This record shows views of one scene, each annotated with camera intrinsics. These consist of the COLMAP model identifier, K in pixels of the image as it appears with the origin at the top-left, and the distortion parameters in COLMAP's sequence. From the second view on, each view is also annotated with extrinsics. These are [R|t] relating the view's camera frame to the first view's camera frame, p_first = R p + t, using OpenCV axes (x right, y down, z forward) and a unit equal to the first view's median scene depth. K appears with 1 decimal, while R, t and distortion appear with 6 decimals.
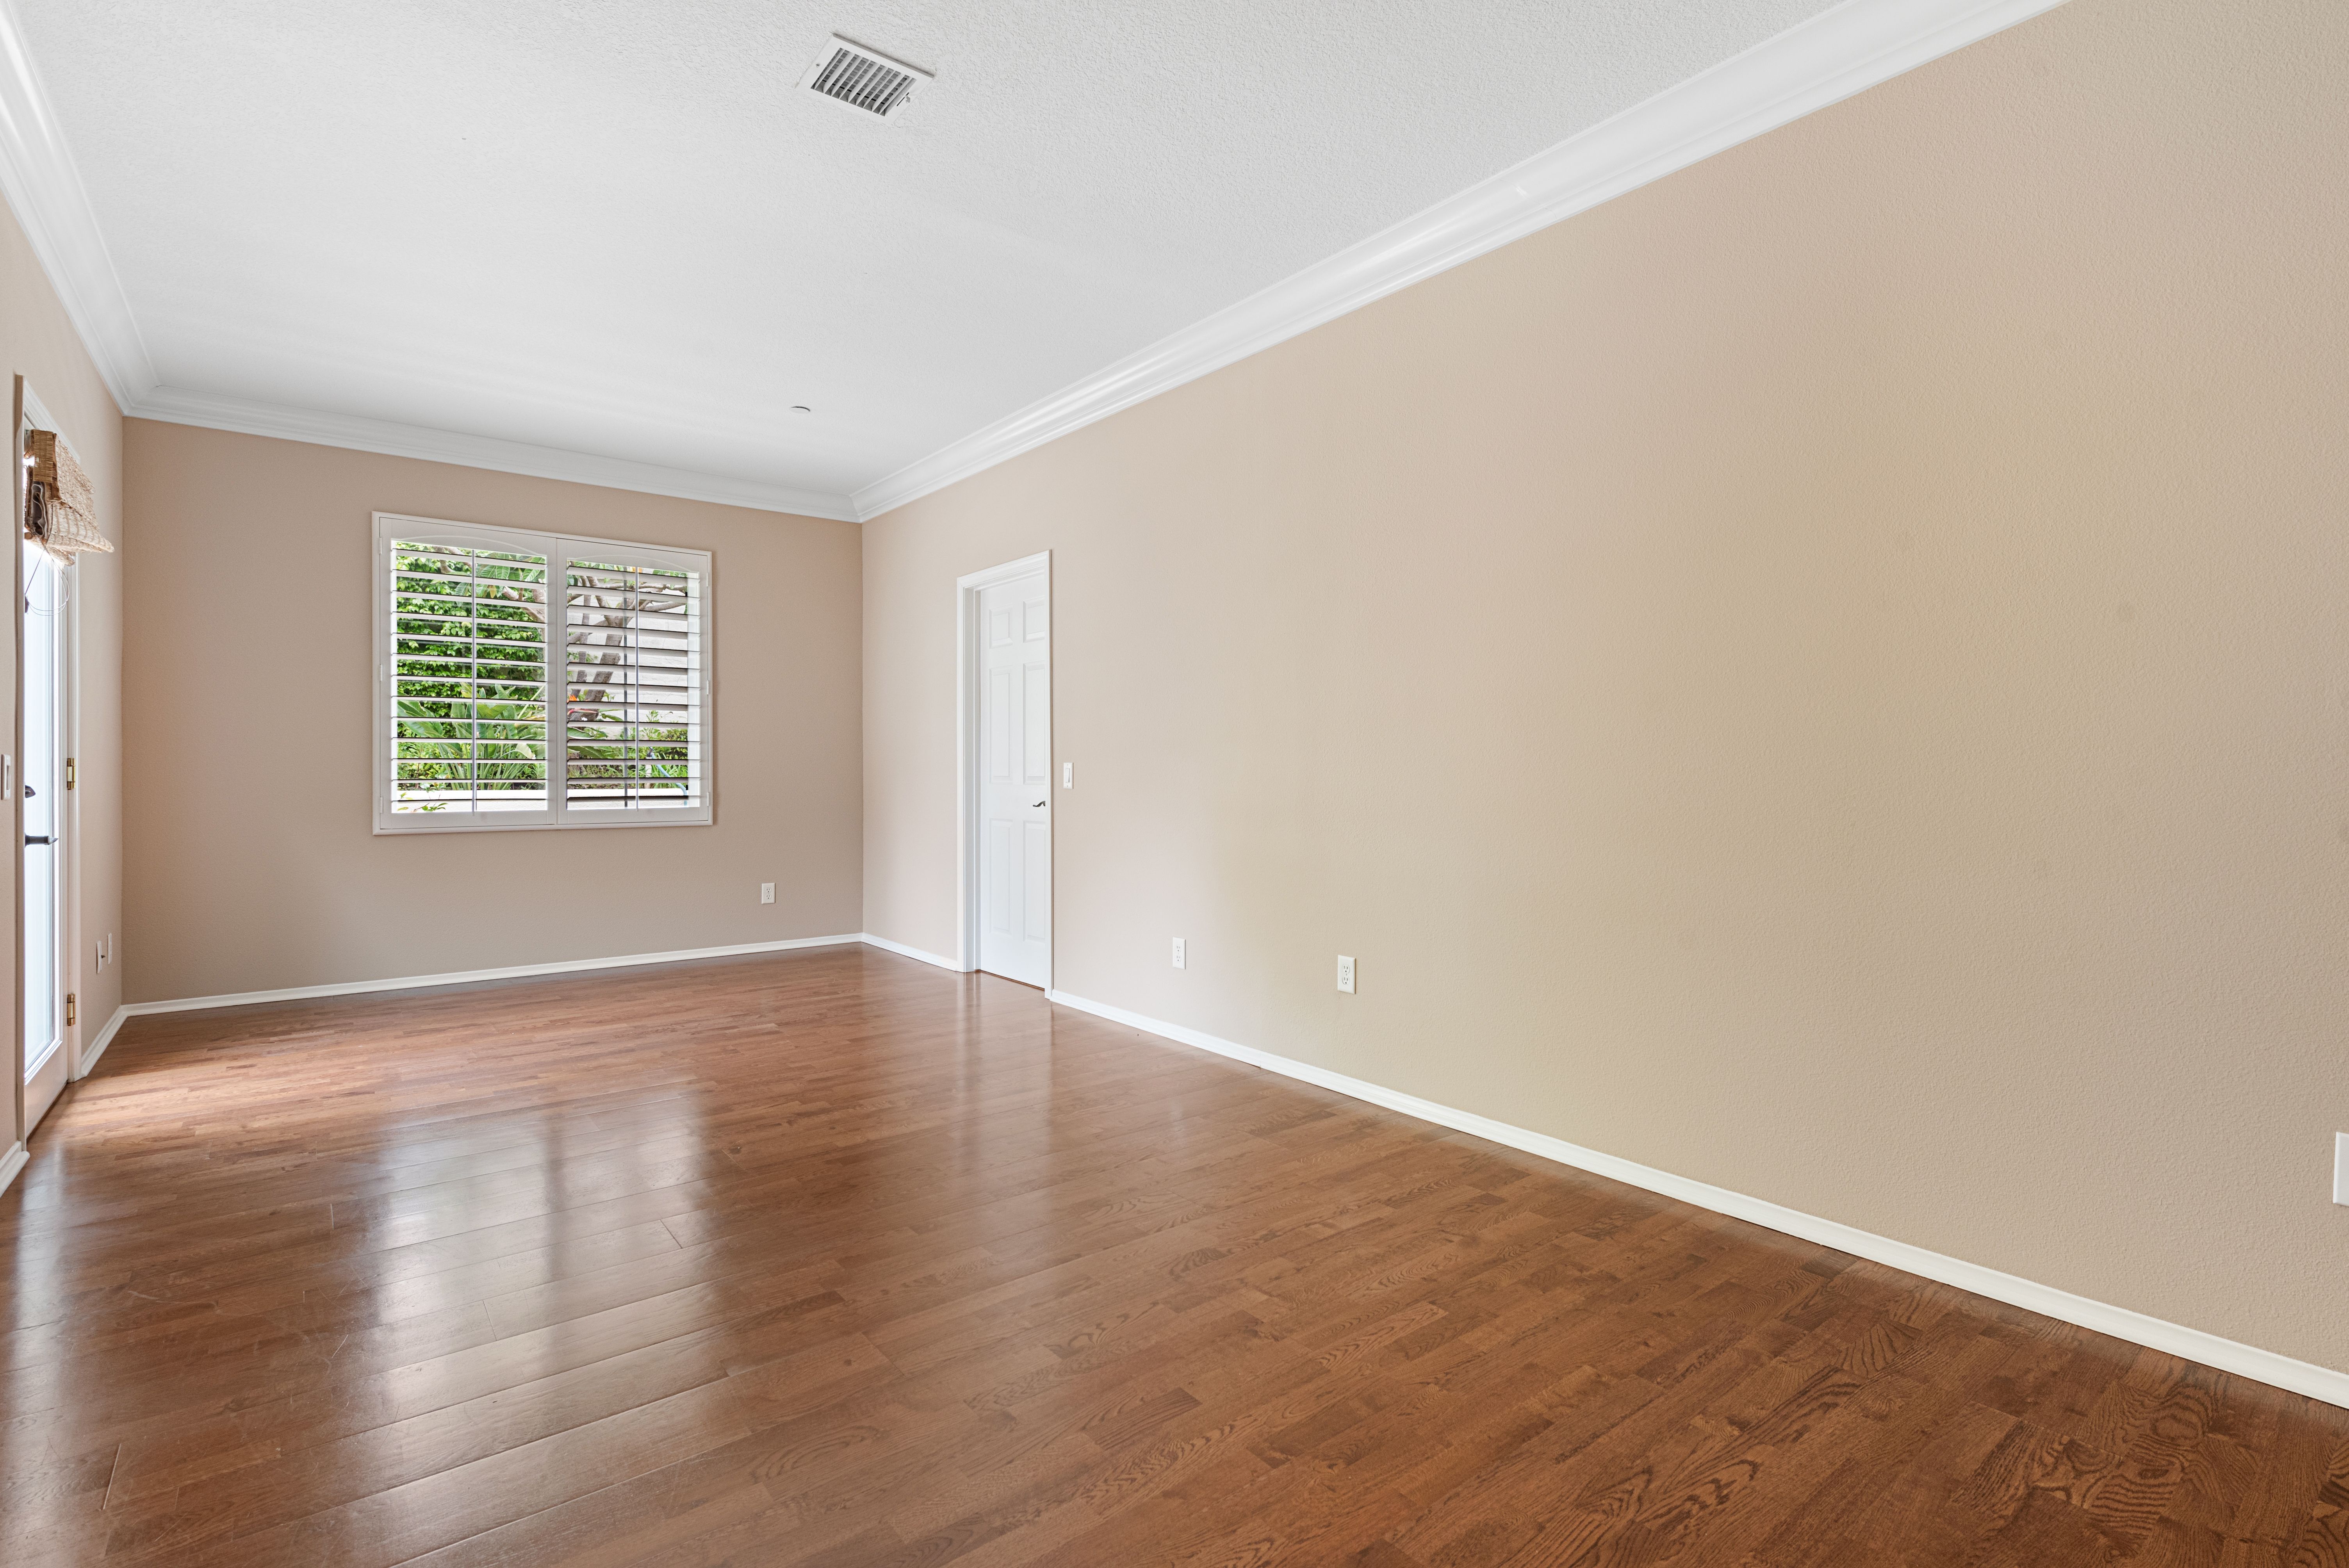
lens RADIAL K [[1093.8, 0, 1174.9], [0, 1093.8, 769.1], [0, 0, 1]] dist [0.008751, -0.002242]
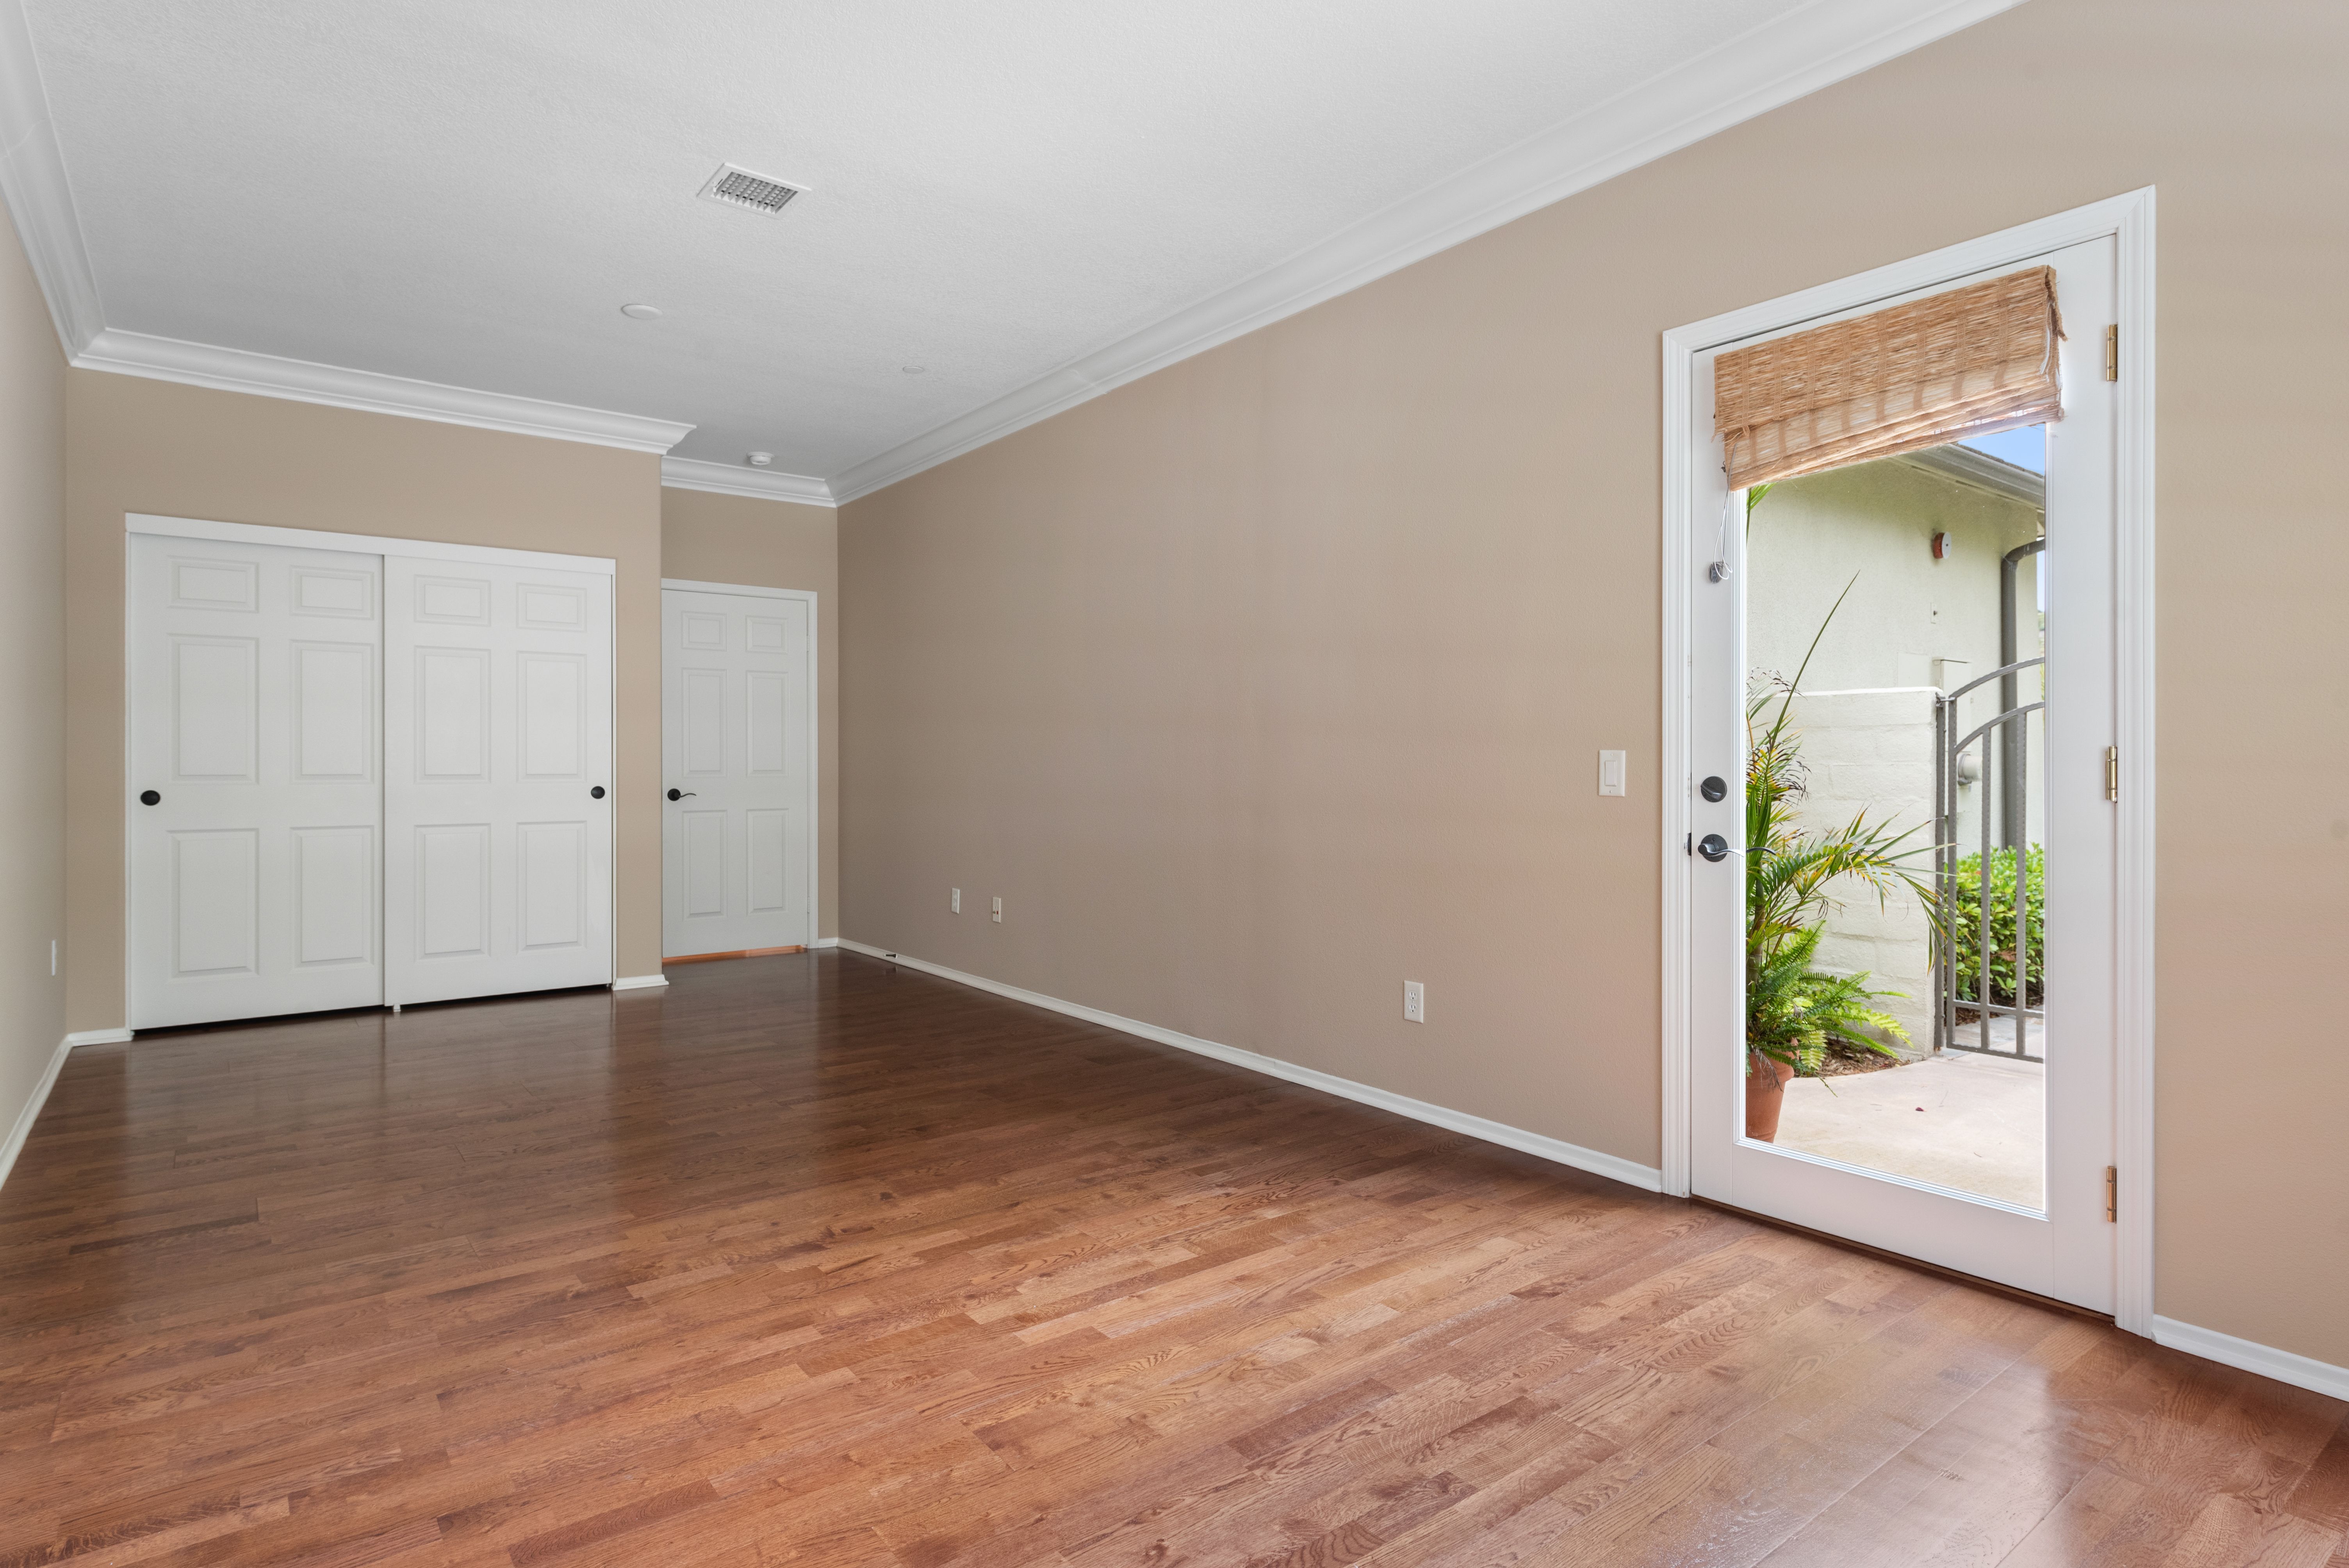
lens RADIAL K [[1231.9, 0, 1173.8], [0, 1231.9, 772.3], [0, 0, 1]] dist [-0.001024, 0.002057]
pose [[-0.999879, -0.002428, 0.015369, -0.582061], [-0.002330, 0.999977, 0.006350, -0.000740], [-0.015384, 0.006313, -0.999862, 1.786941]]
